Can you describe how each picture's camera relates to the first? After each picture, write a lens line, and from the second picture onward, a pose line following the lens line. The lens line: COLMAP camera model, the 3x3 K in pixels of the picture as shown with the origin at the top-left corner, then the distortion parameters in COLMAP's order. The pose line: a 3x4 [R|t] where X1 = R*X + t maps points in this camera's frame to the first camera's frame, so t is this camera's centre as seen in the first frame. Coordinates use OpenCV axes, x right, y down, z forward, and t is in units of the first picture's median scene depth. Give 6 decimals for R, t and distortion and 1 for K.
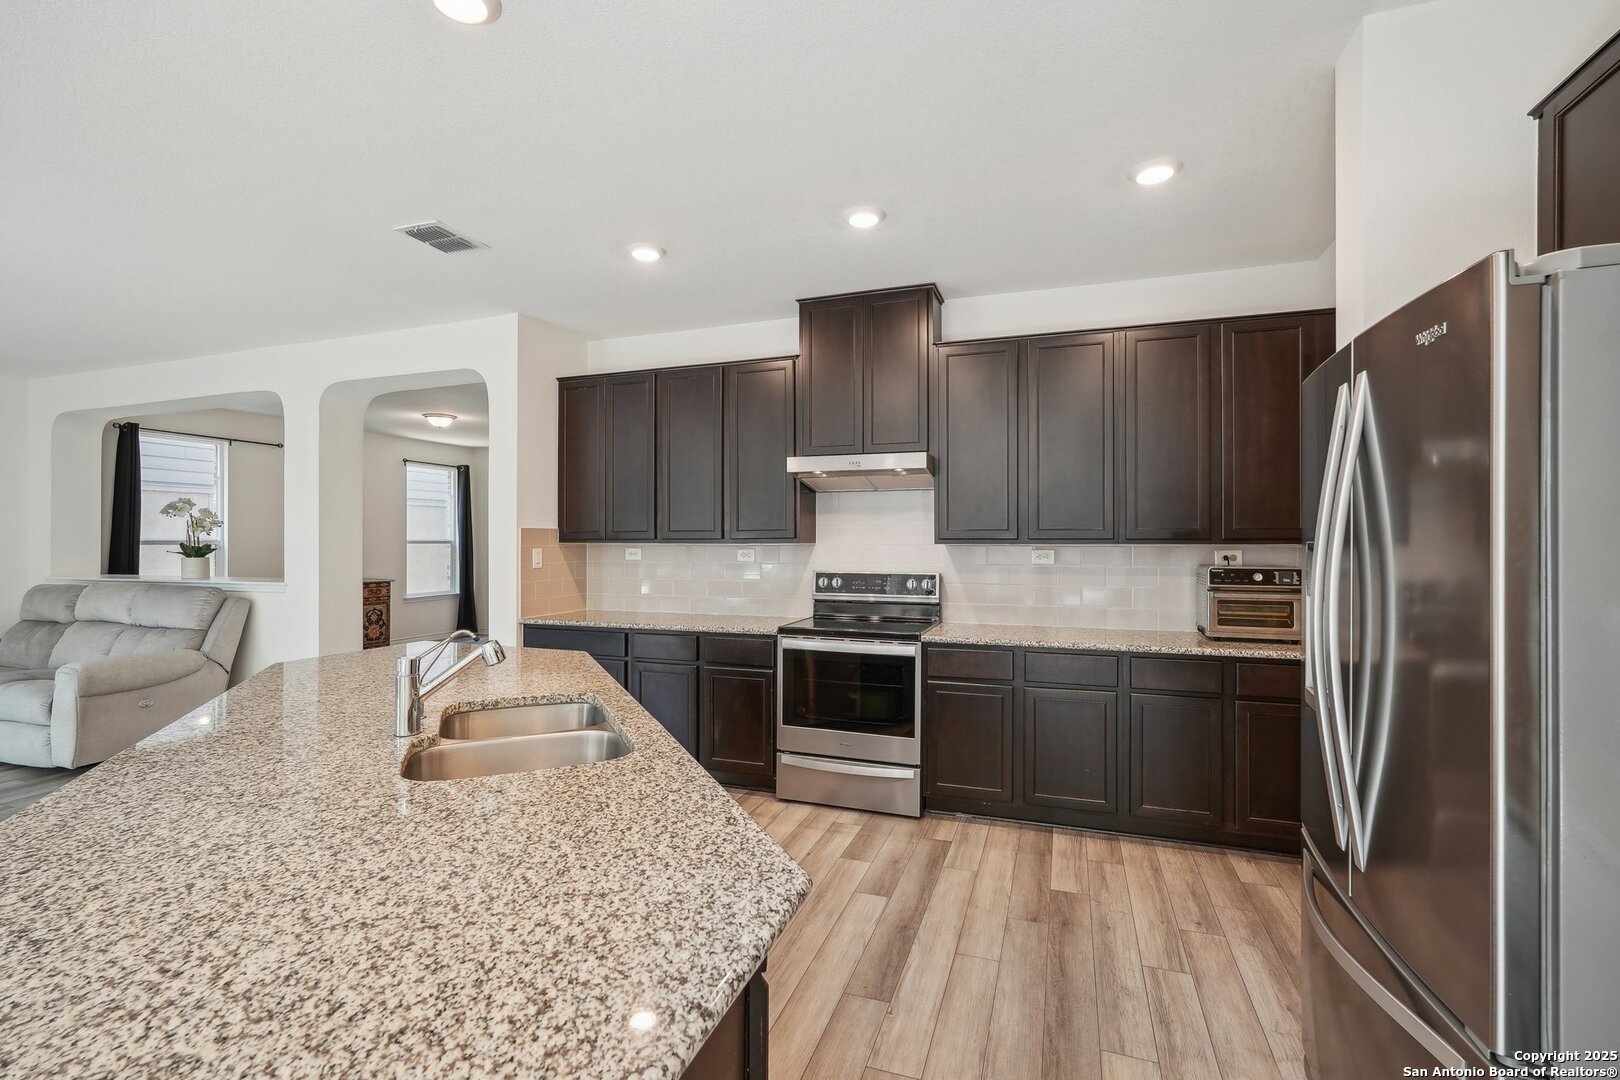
lens RADIAL K [[725.7, 0, 800.5], [0, 725.7, 538.5], [0, 0, 1]] dist [-0.003268, 0.002216]
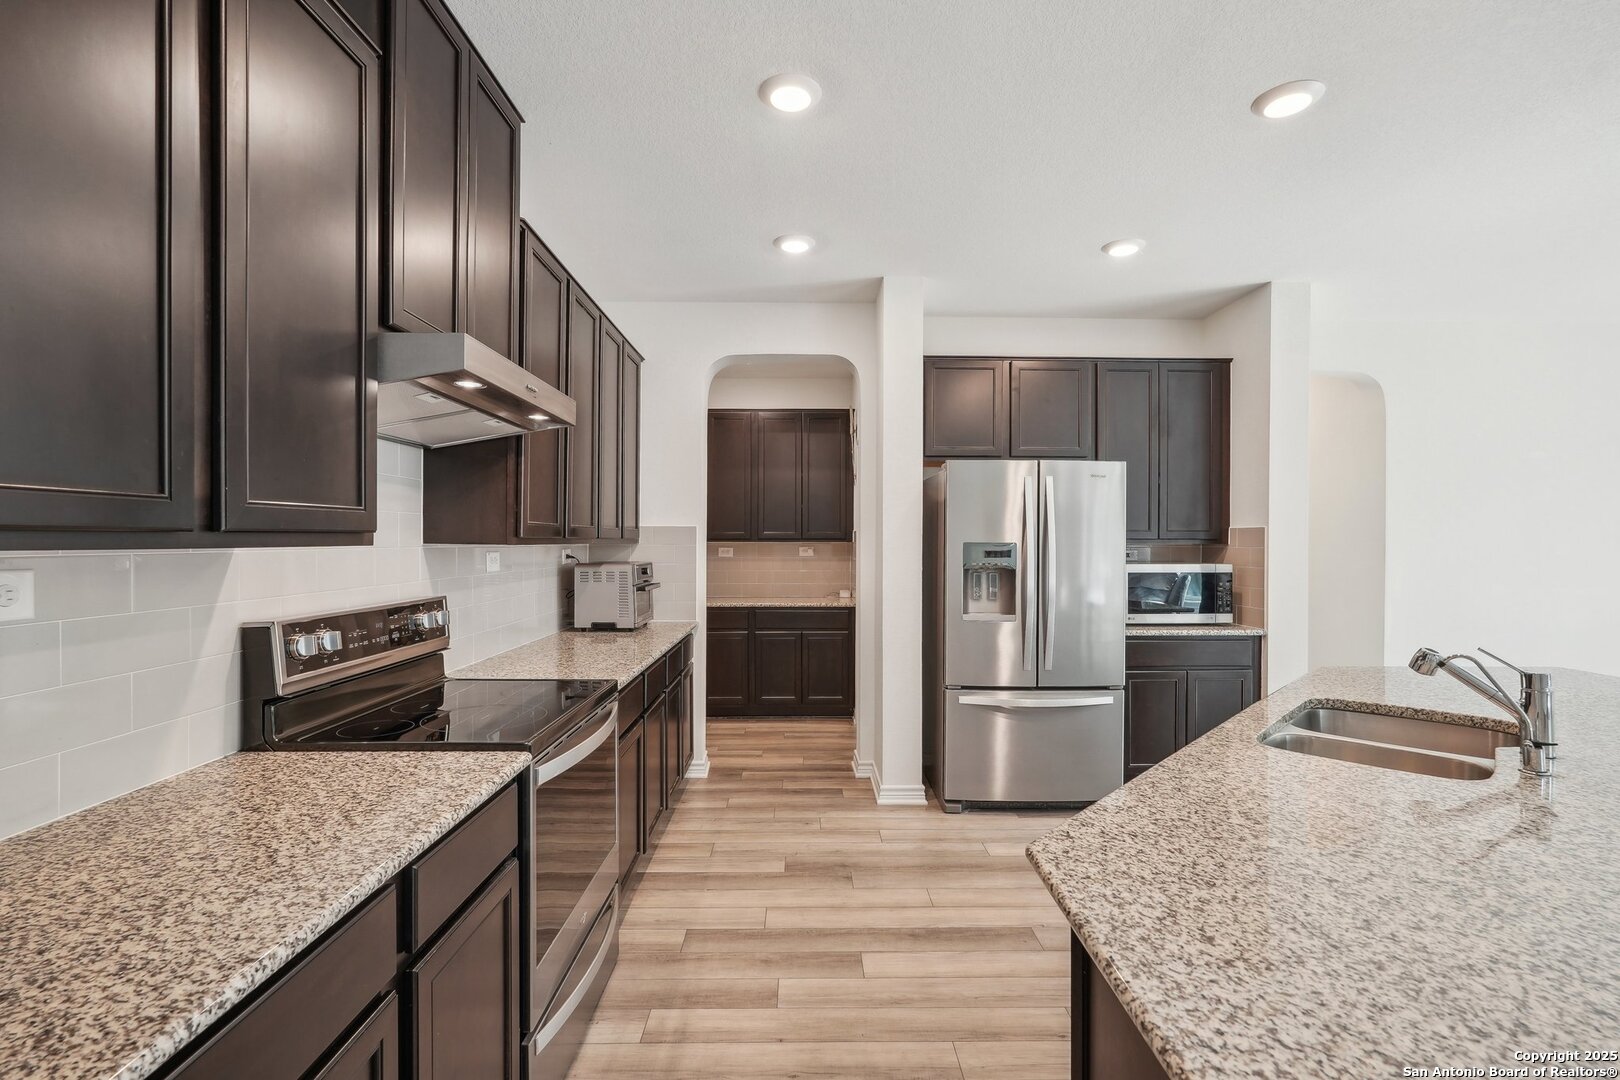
lens RADIAL K [[725.7, 0, 816.2], [0, 725.7, 539.7], [0, 0, 1]] dist [-0.003268, 0.002216]
pose [[-0.363971, -0.000530, 0.931410, -0.475007], [-0.006240, 0.999979, -0.001870, 0.002944], [-0.931389, -0.006493, -0.363967, 0.980219]]
